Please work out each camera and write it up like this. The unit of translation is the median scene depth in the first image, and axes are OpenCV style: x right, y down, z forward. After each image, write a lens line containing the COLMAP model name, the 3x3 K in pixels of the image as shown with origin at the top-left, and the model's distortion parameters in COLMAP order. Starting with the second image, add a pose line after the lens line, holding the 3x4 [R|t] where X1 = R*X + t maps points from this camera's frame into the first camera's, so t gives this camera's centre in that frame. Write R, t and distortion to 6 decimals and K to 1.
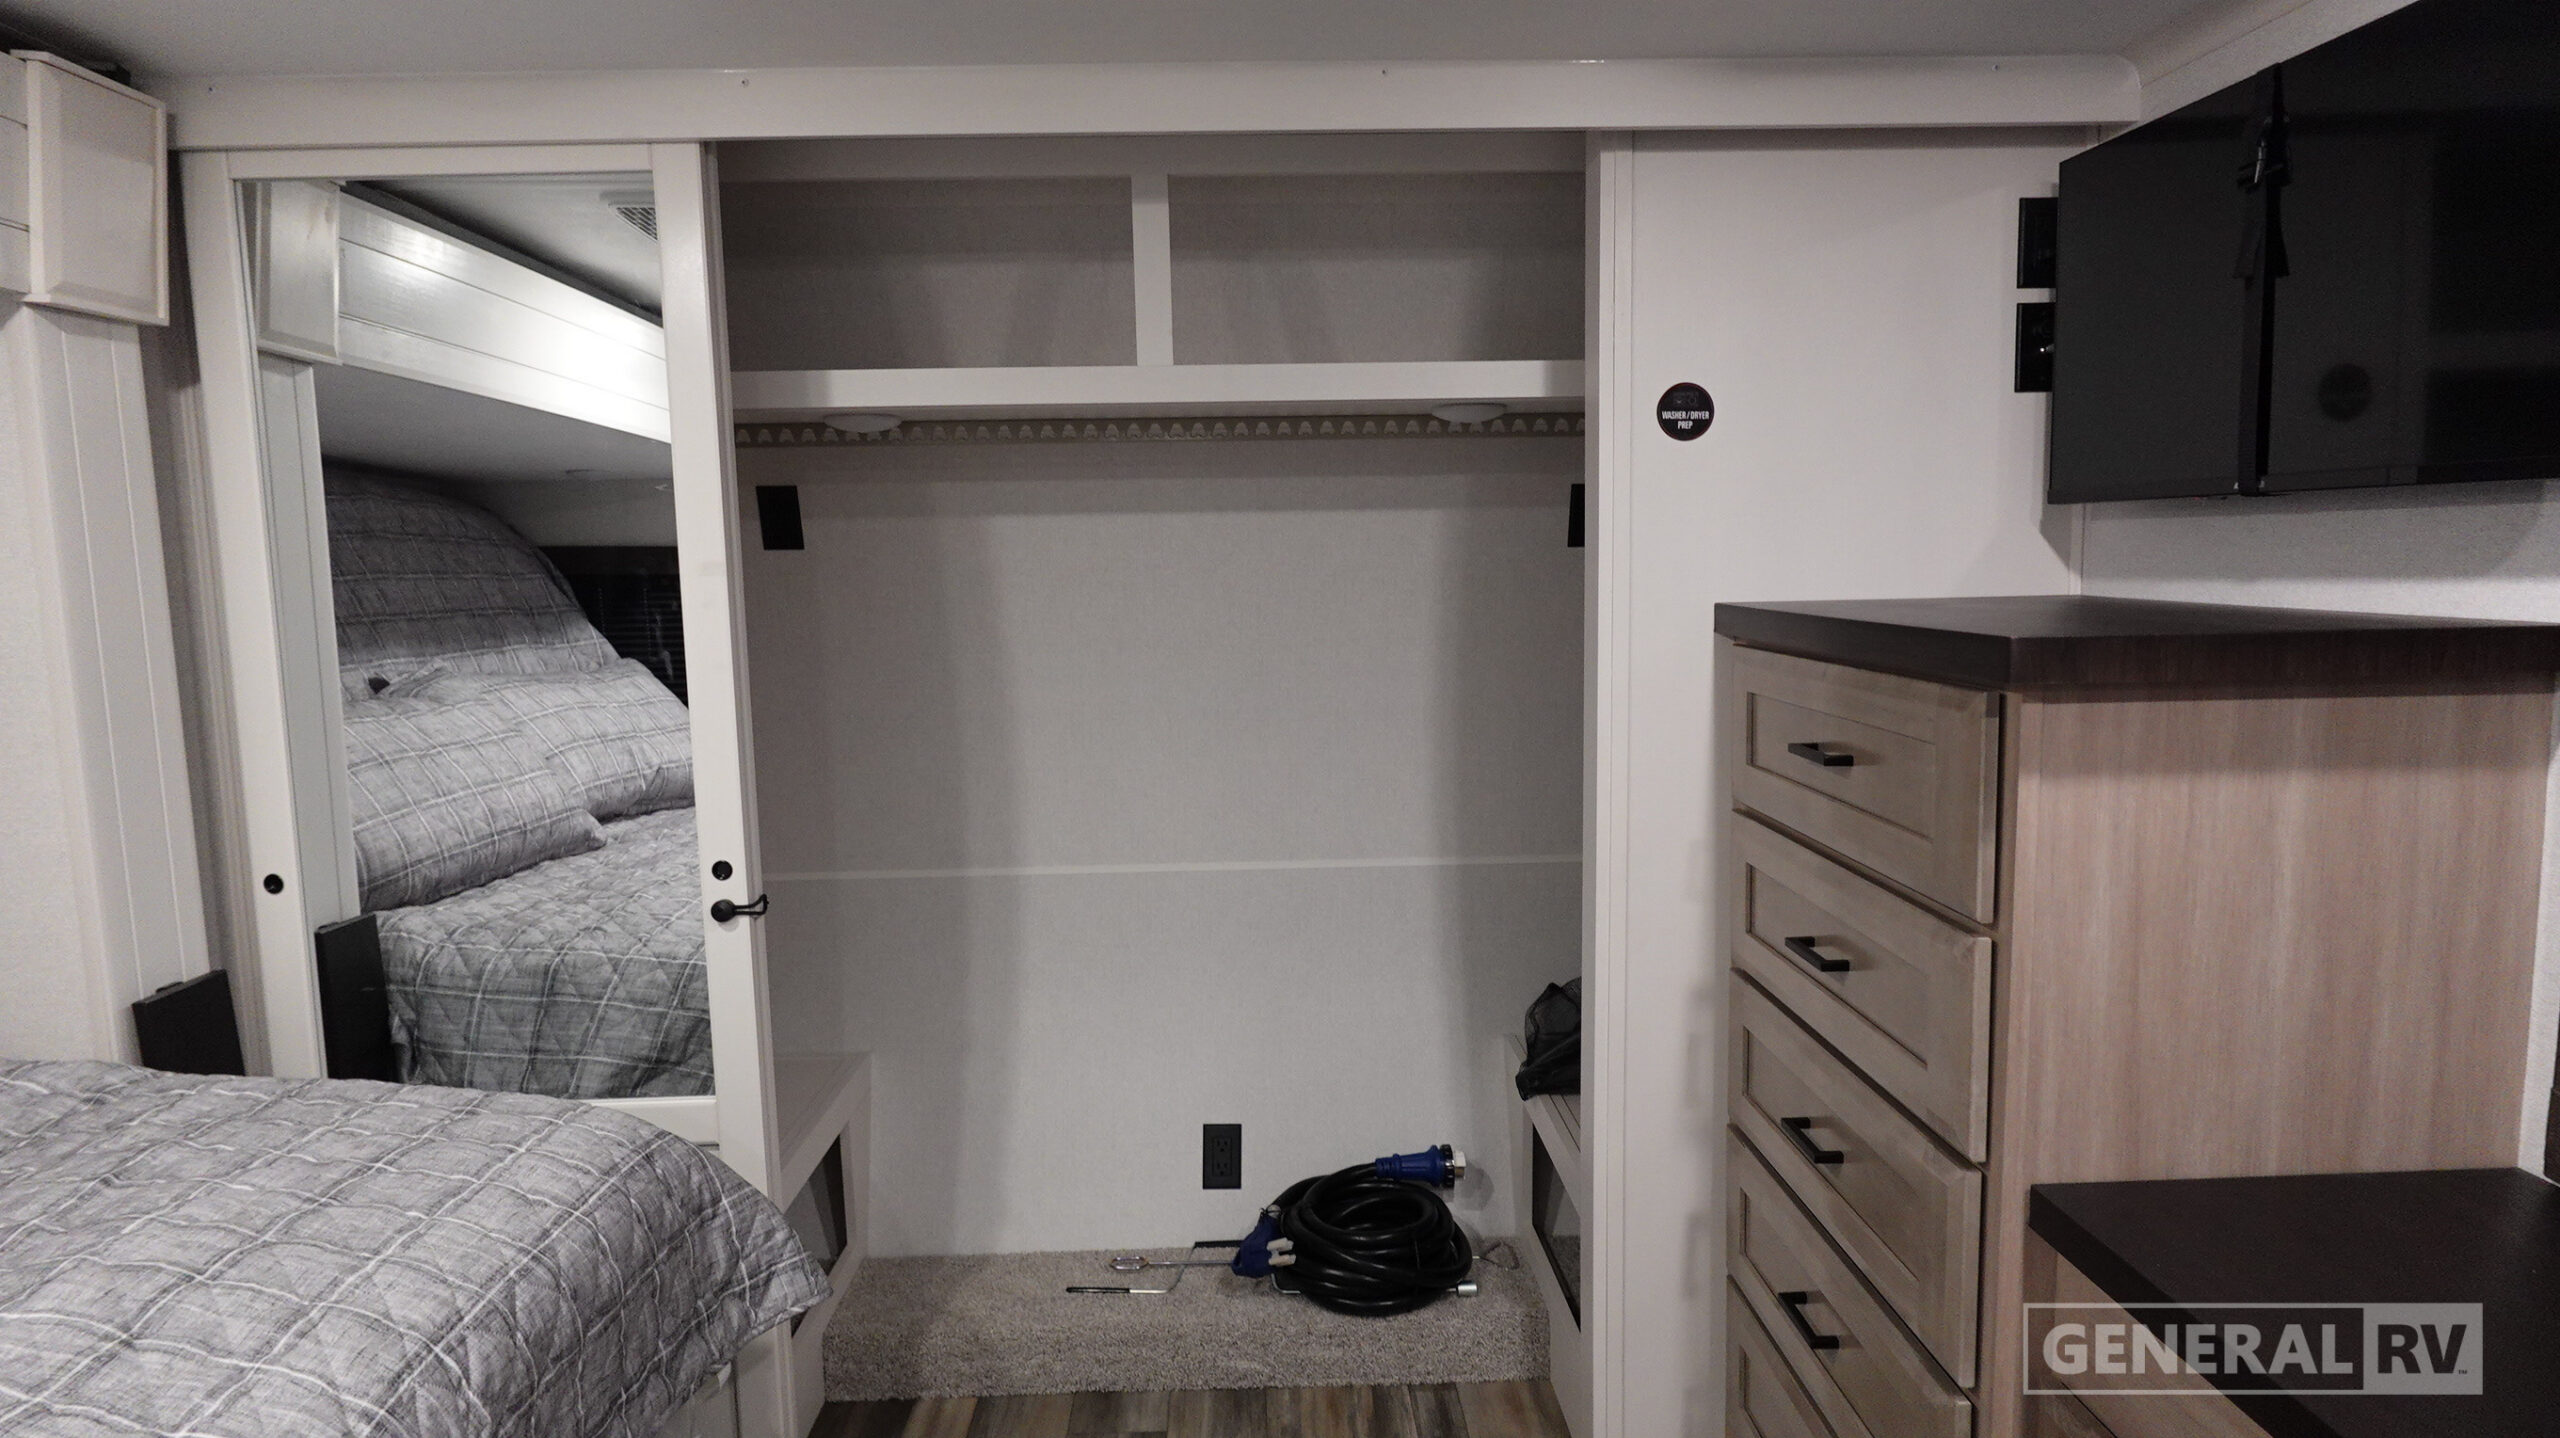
lens RADIAL K [[1445.6, 0, 1290.7], [0, 1445.6, 723.4], [0, 0, 1]] dist [-0.002778, 0.000822]
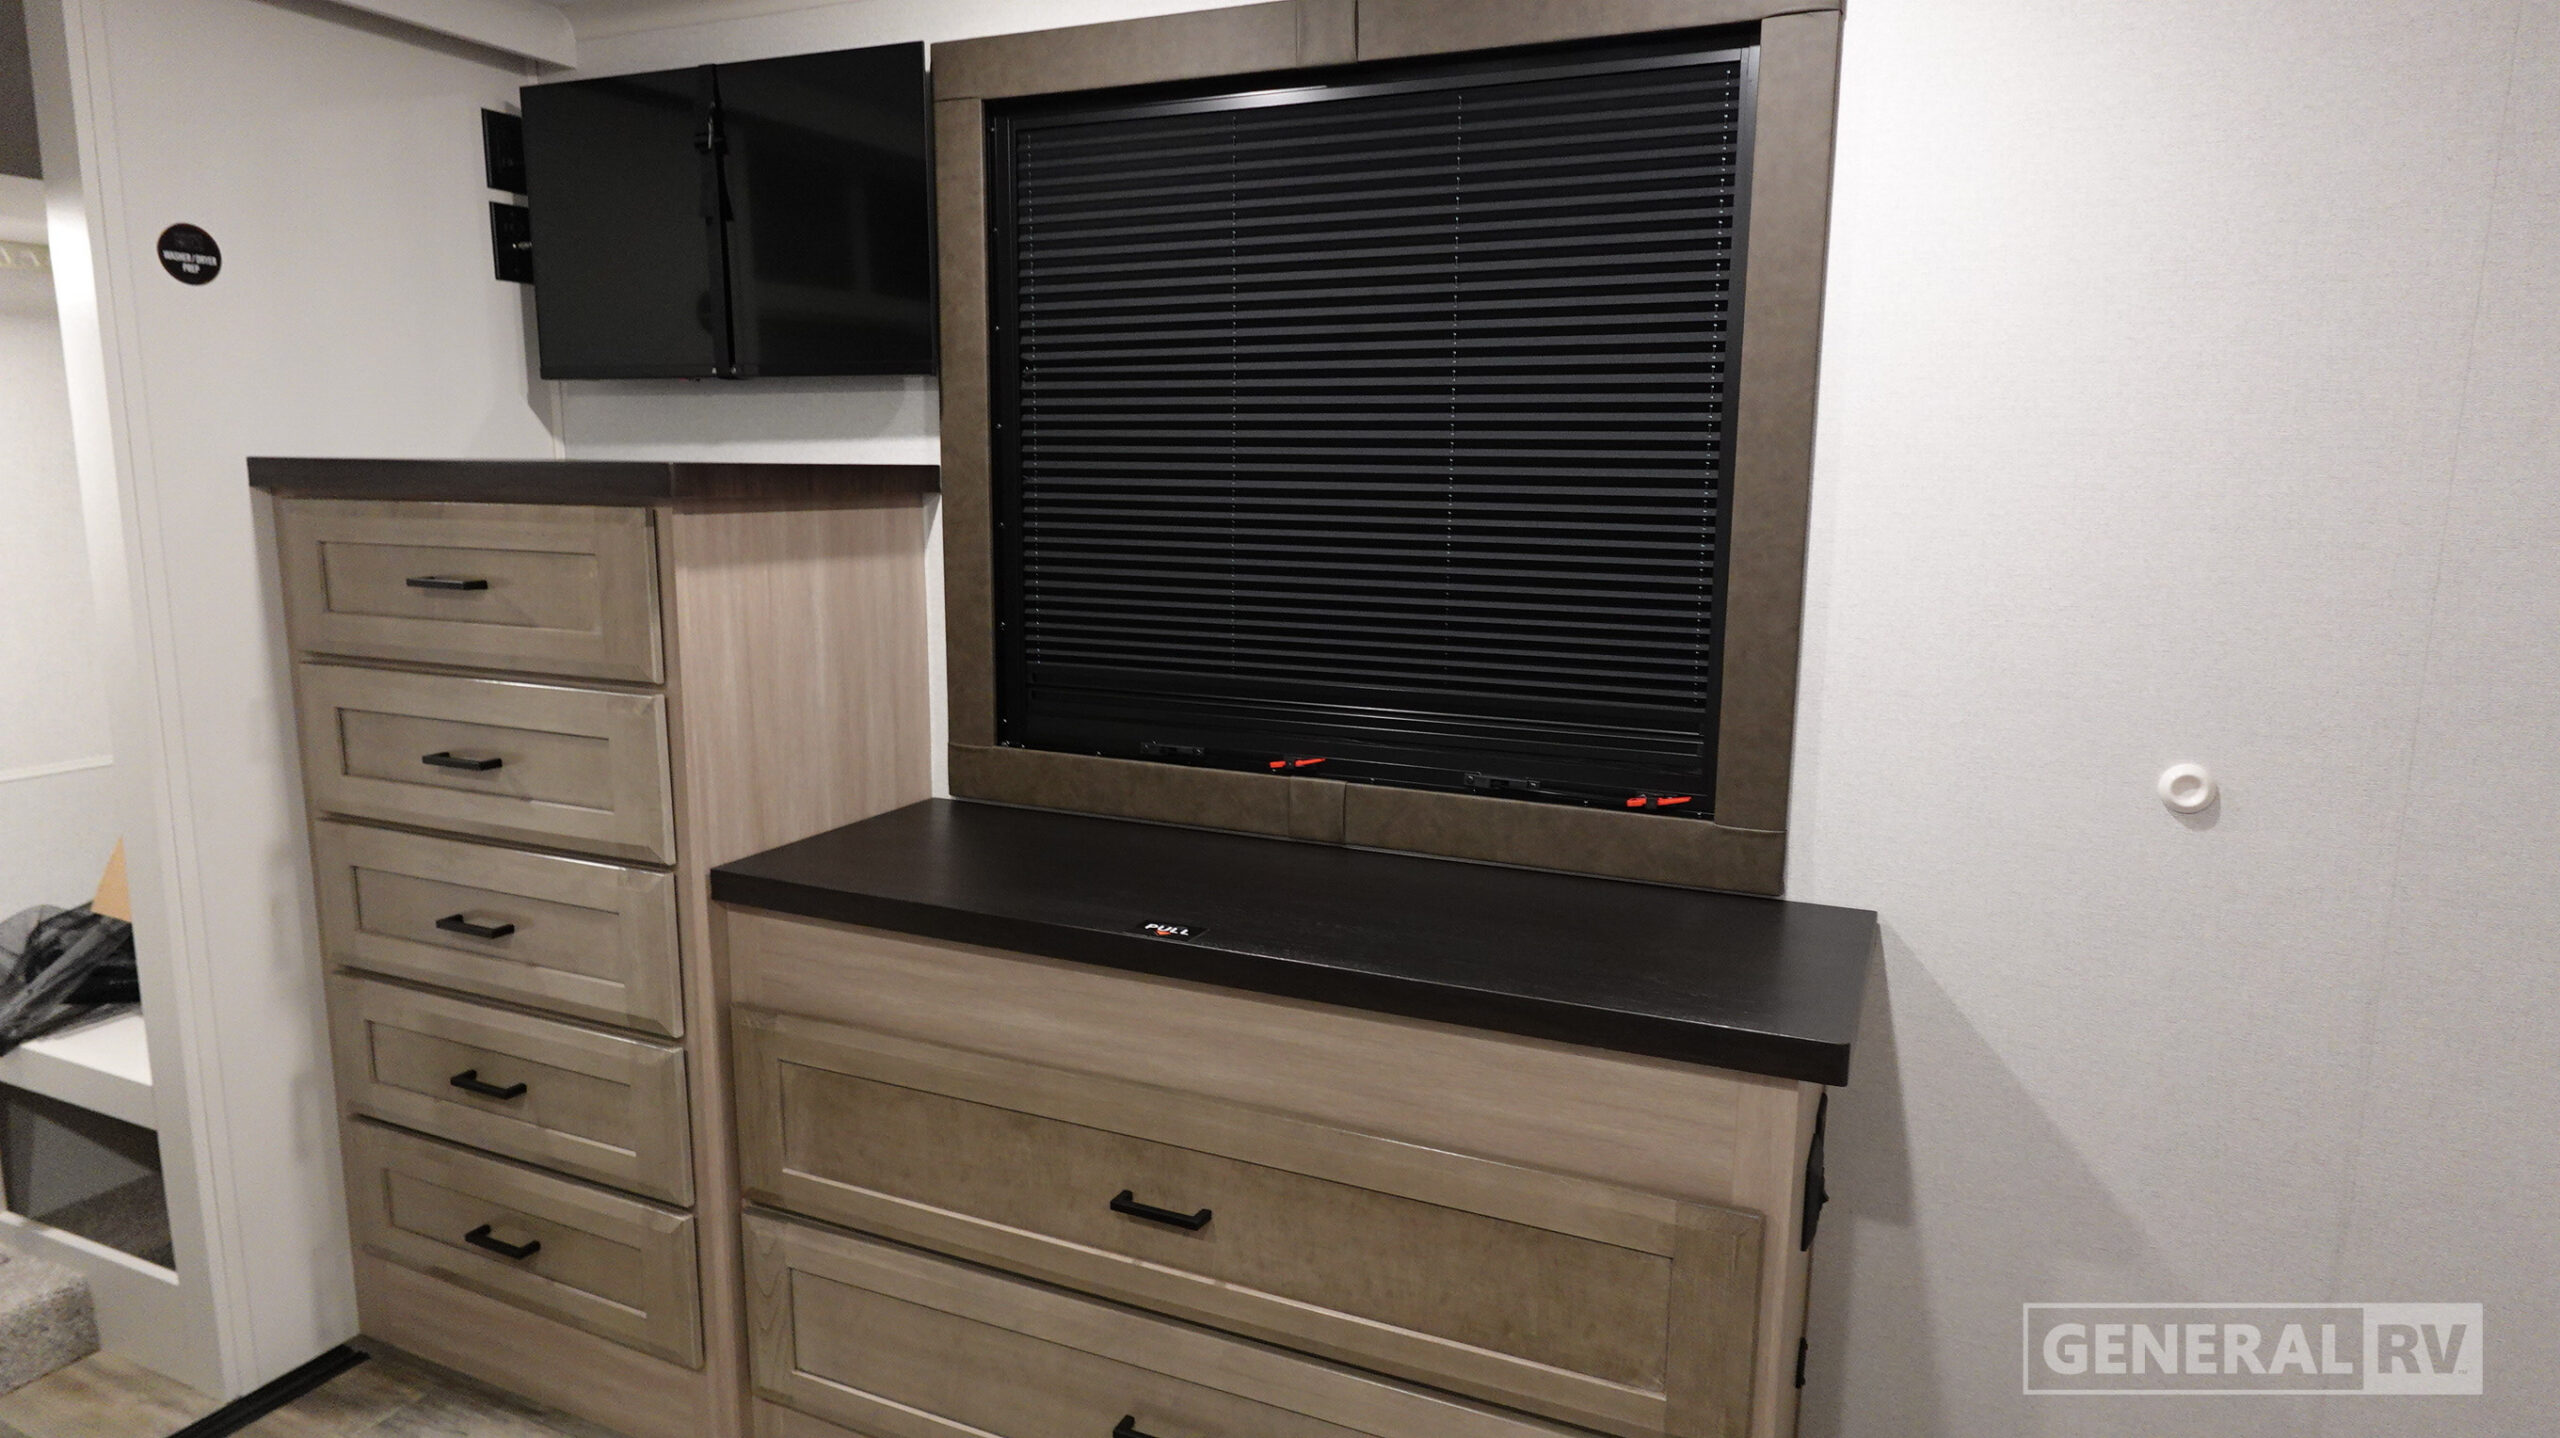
lens RADIAL K [[1445.6, 0, 1284.0], [0, 1445.6, 716.2], [0, 0, 1]] dist [-0.002778, 0.000822]
pose [[0.437253, -0.133797, 0.889330, -0.397919], [0.088403, 0.990477, 0.105550, 0.068356], [-0.894983, 0.032468, 0.444917, -0.093826]]
